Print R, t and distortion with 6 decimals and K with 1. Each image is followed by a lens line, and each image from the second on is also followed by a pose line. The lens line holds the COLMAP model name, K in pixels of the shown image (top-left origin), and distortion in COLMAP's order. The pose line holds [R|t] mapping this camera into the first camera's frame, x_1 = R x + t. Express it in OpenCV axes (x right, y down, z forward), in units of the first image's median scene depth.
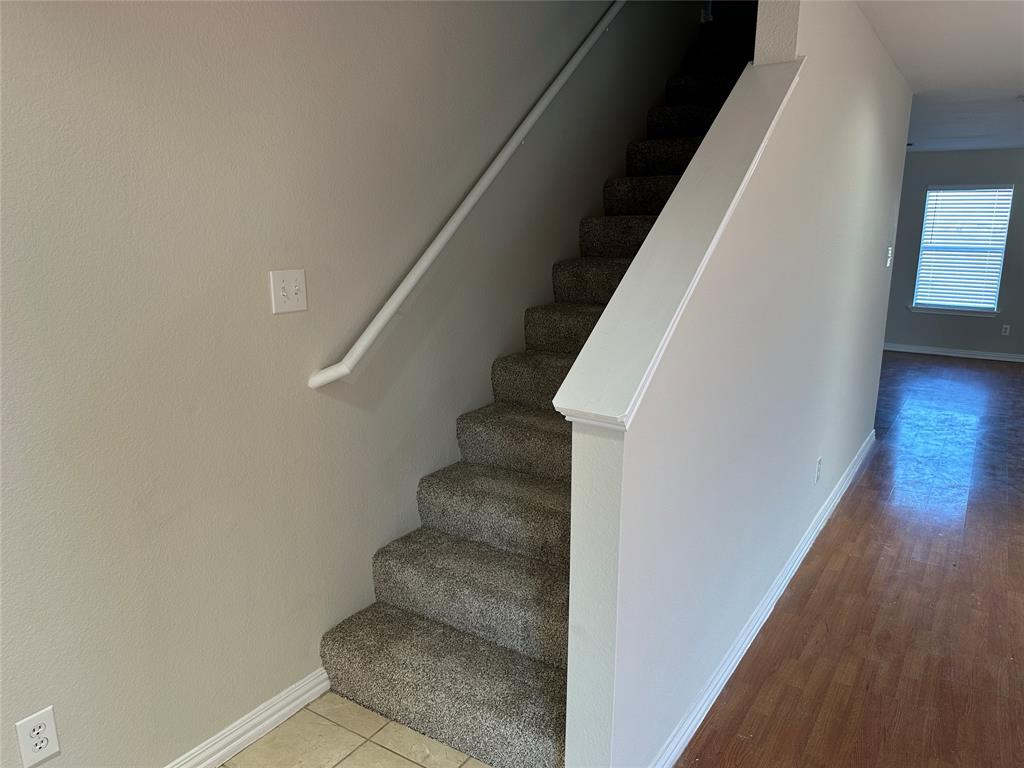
lens RADIAL K [[727.9, 0, 513.1], [0, 727.9, 383.0], [0, 0, 1]] dist [0.051919, -0.075831]
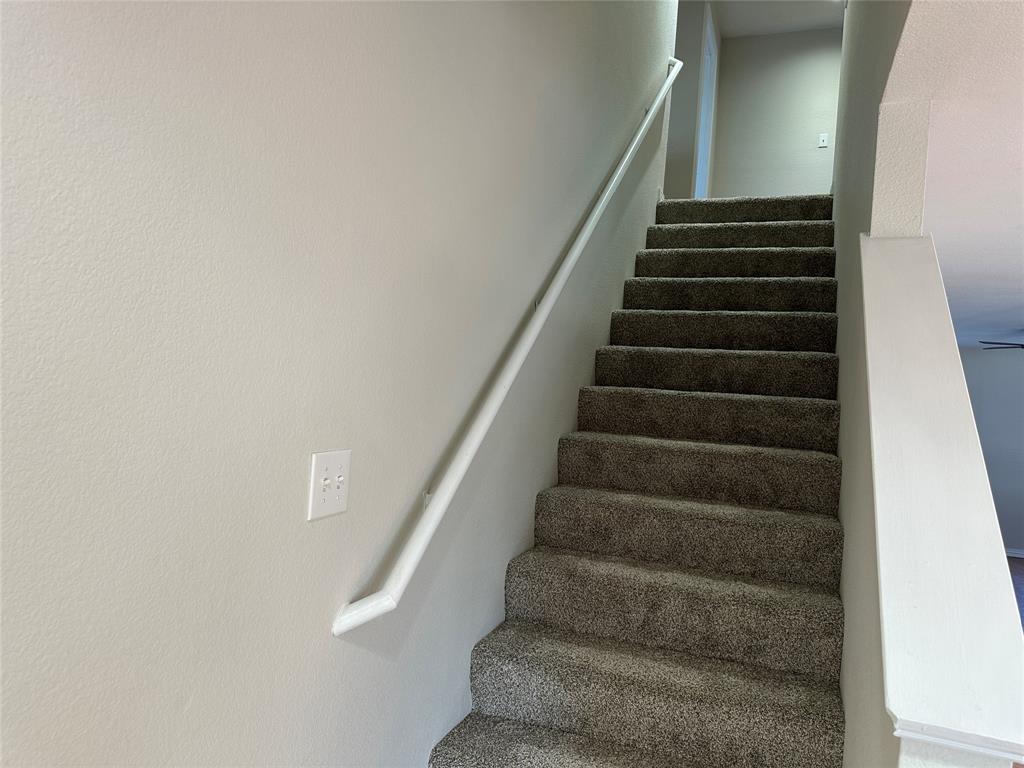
lens RADIAL K [[727.9, 0, 498.2], [0, 727.9, 370.3], [0, 0, 1]] dist [0.051919, -0.075831]
pose [[0.968798, 0.068982, 0.238059, -0.255491], [-0.016112, 0.975985, -0.217242, -0.067534], [-0.247328, 0.206628, 0.946644, 0.265208]]
